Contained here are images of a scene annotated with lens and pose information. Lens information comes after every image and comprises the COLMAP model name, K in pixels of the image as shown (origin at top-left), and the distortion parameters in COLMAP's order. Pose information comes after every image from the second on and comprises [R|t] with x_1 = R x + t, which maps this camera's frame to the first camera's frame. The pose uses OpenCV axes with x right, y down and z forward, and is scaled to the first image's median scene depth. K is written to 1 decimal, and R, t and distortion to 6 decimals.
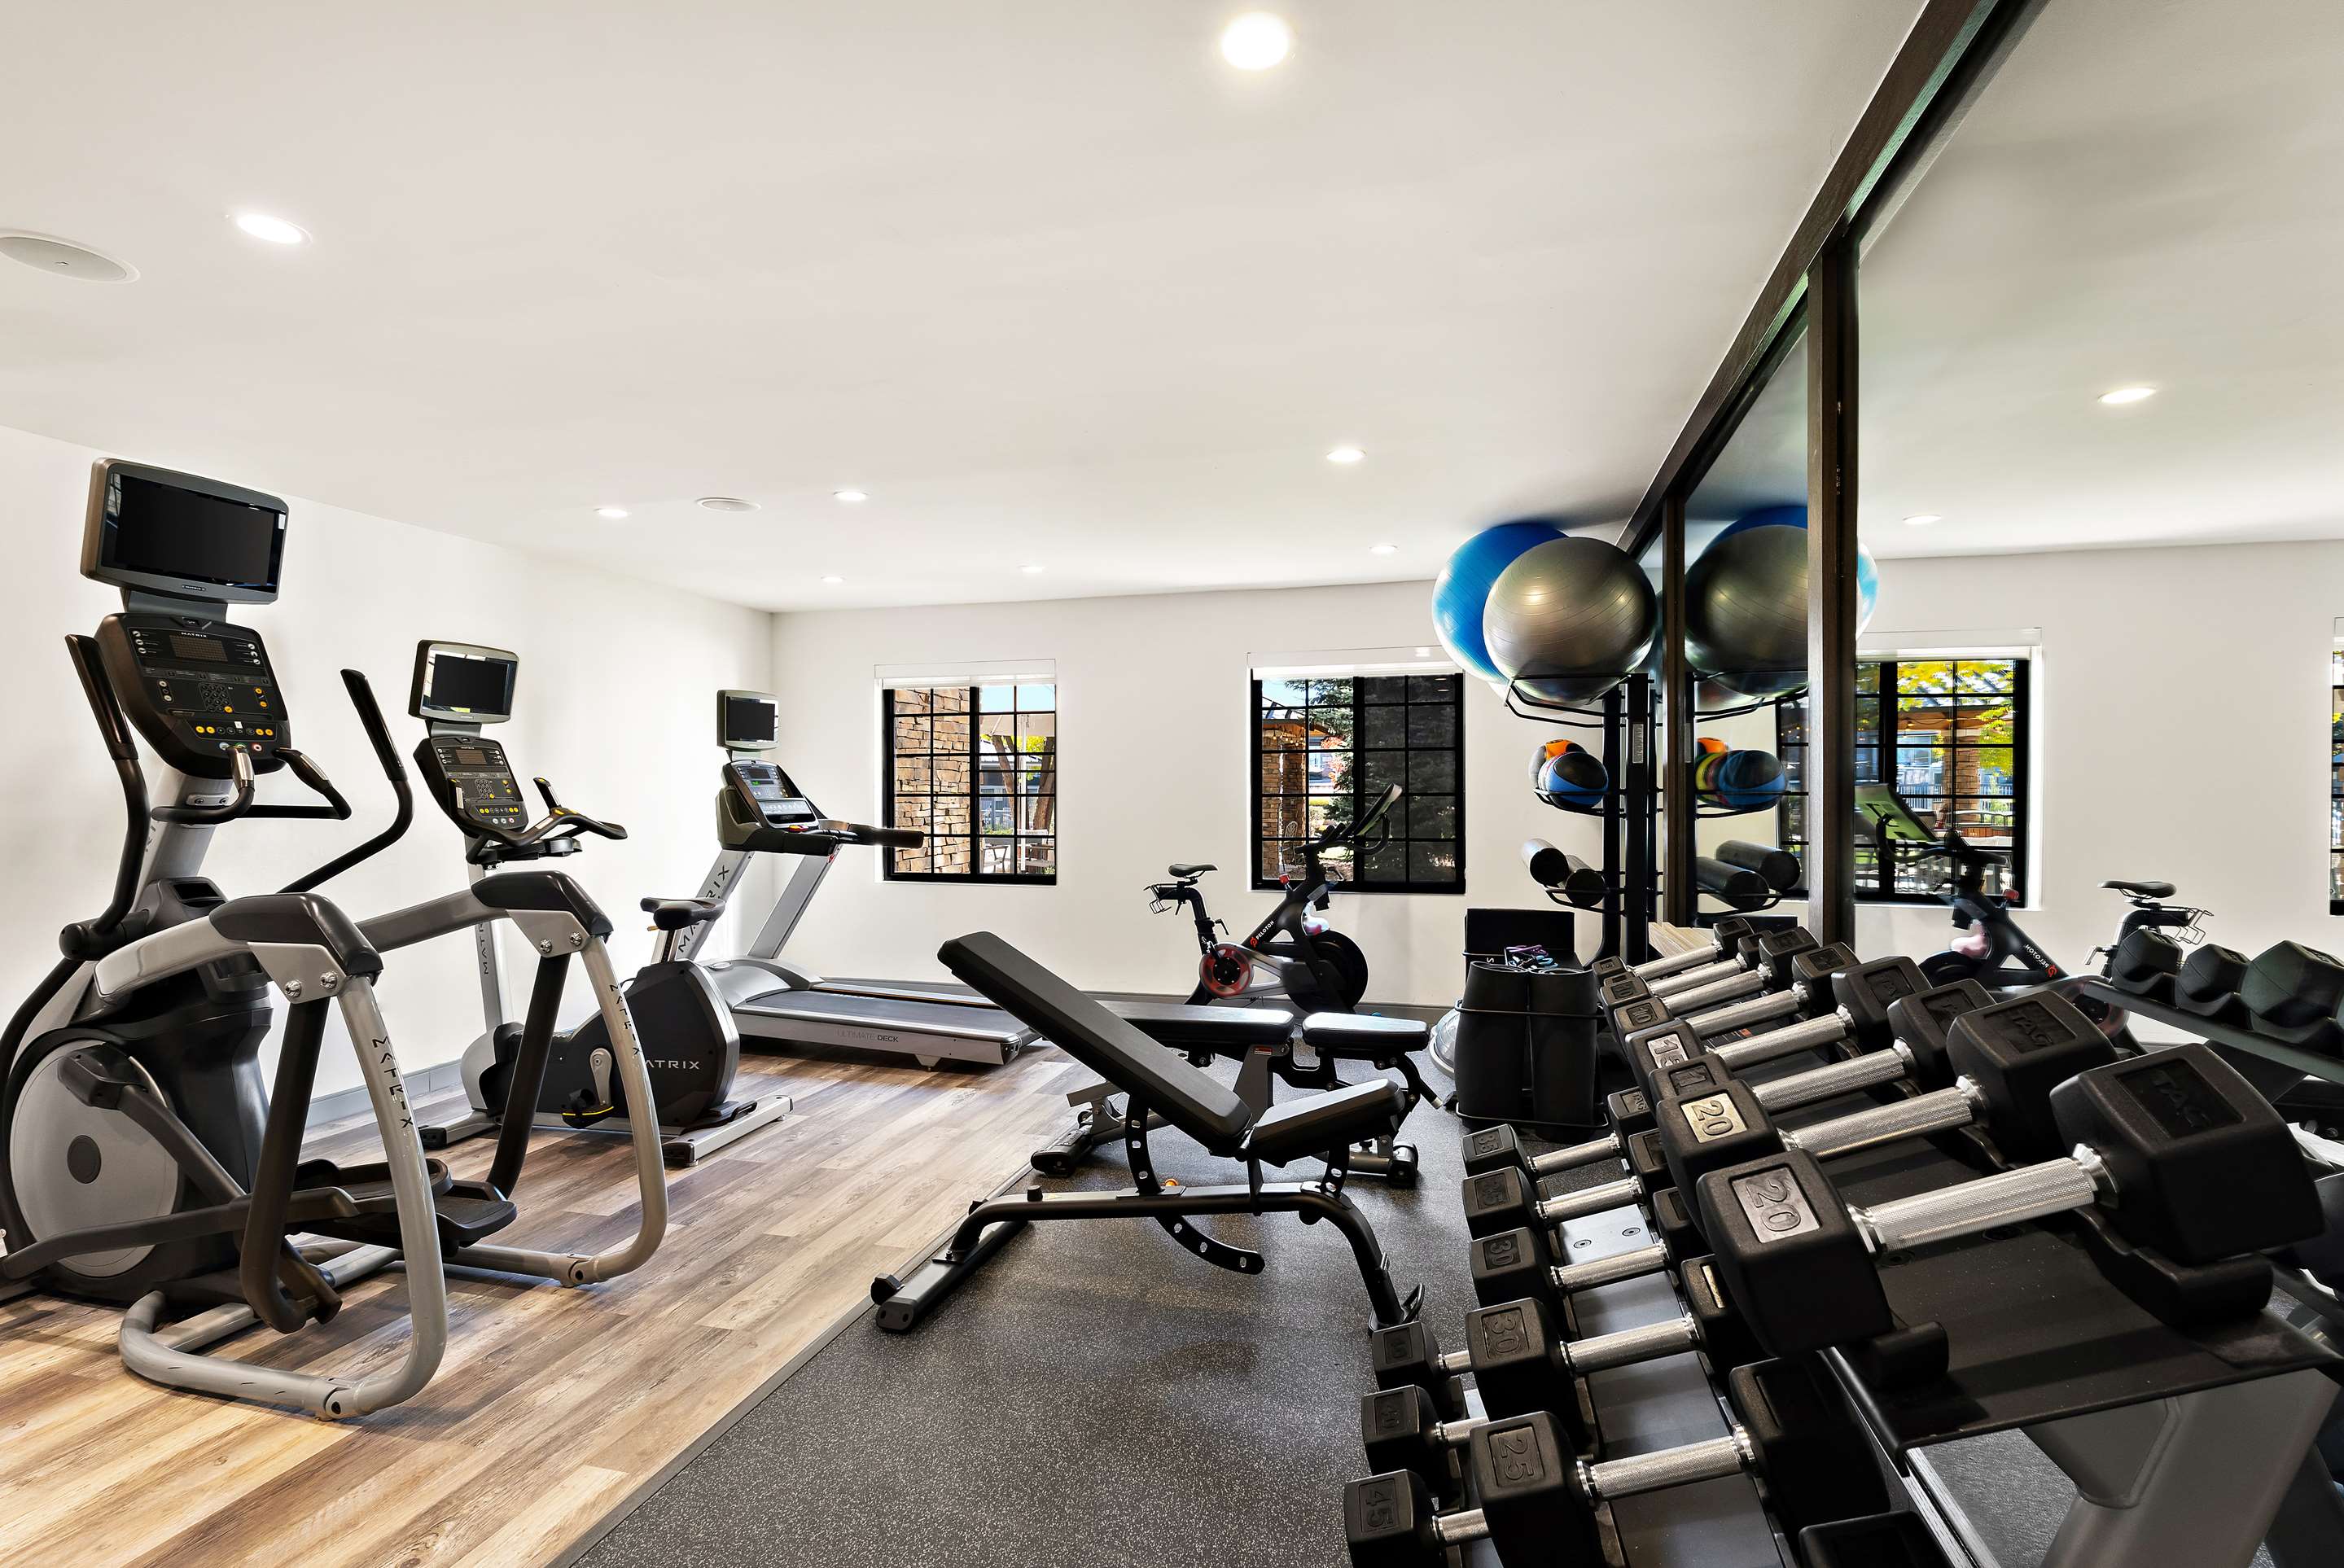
lens RADIAL K [[1120.8, 0, 1173.8], [0, 1120.8, 787.9], [0, 0, 1]] dist [0.001474, 0.000088]
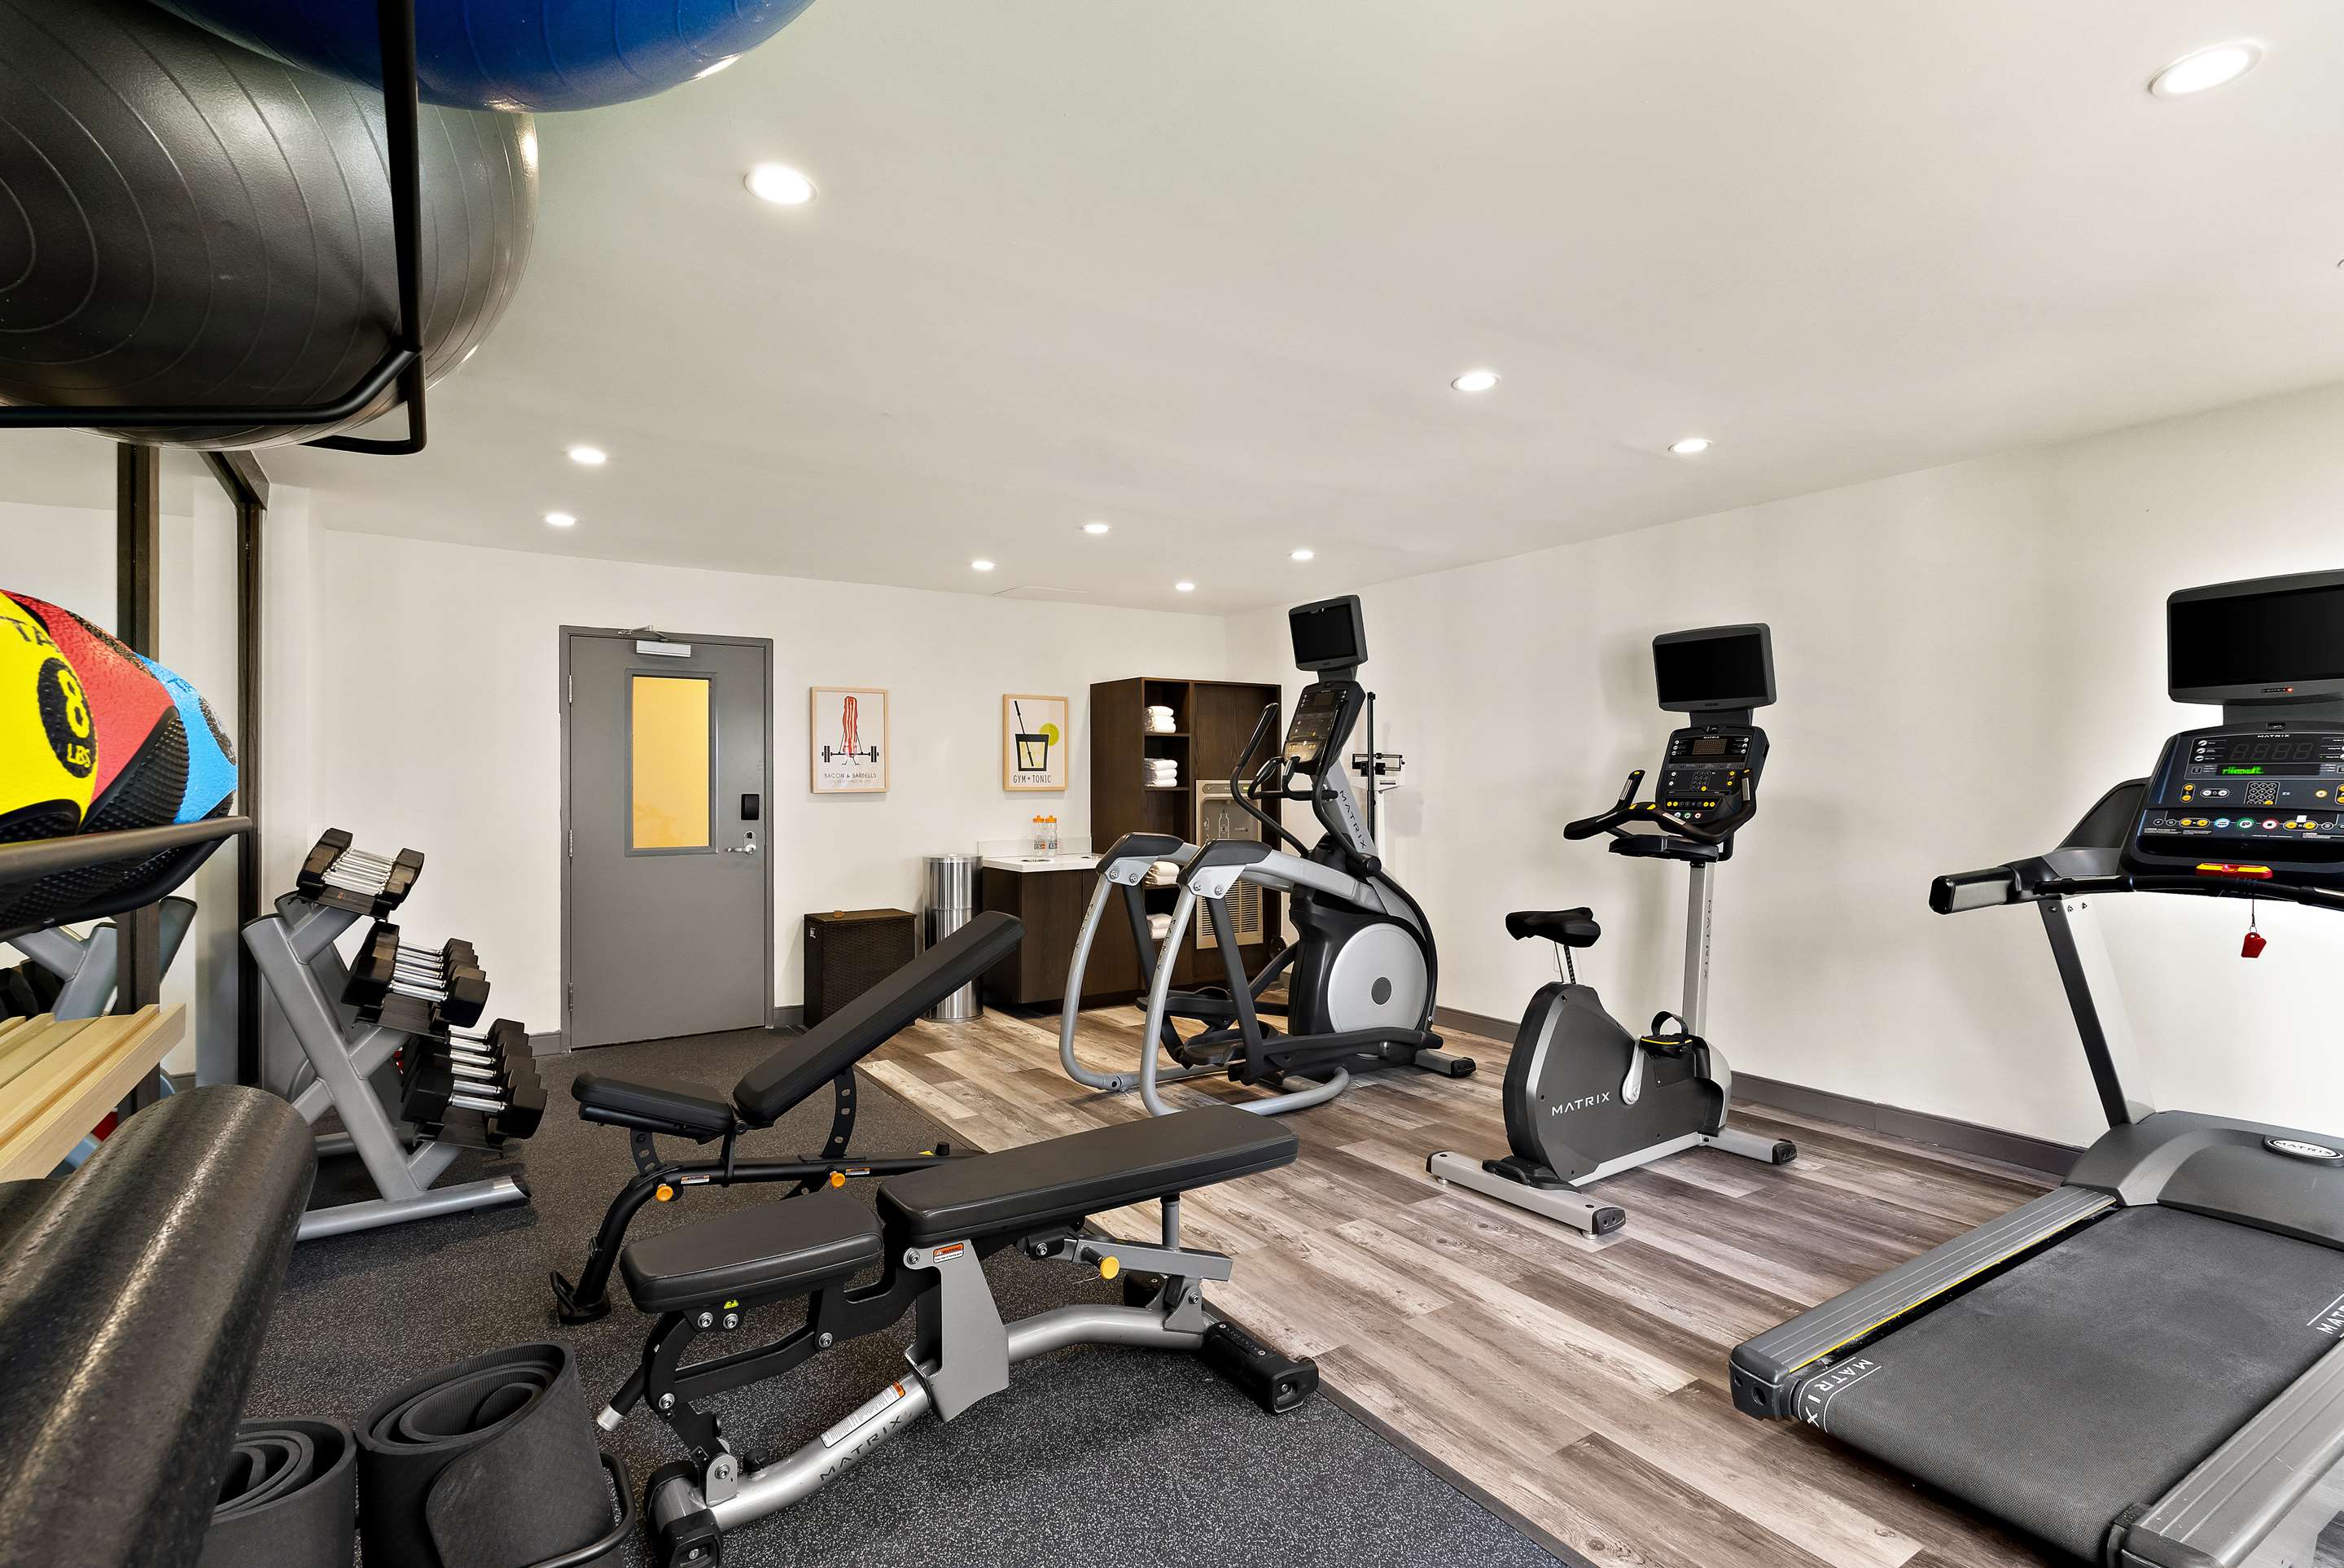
lens RADIAL K [[1120.8, 0, 1172.8], [0, 1120.8, 781.3], [0, 0, 1]] dist [0.001474, 0.000088]
pose [[-0.665898, 0.002051, -0.746040, 0.456428], [0.002188, 0.999997, 0.000796, -0.000044], [0.746040, -0.001103, -0.665900, 1.584285]]
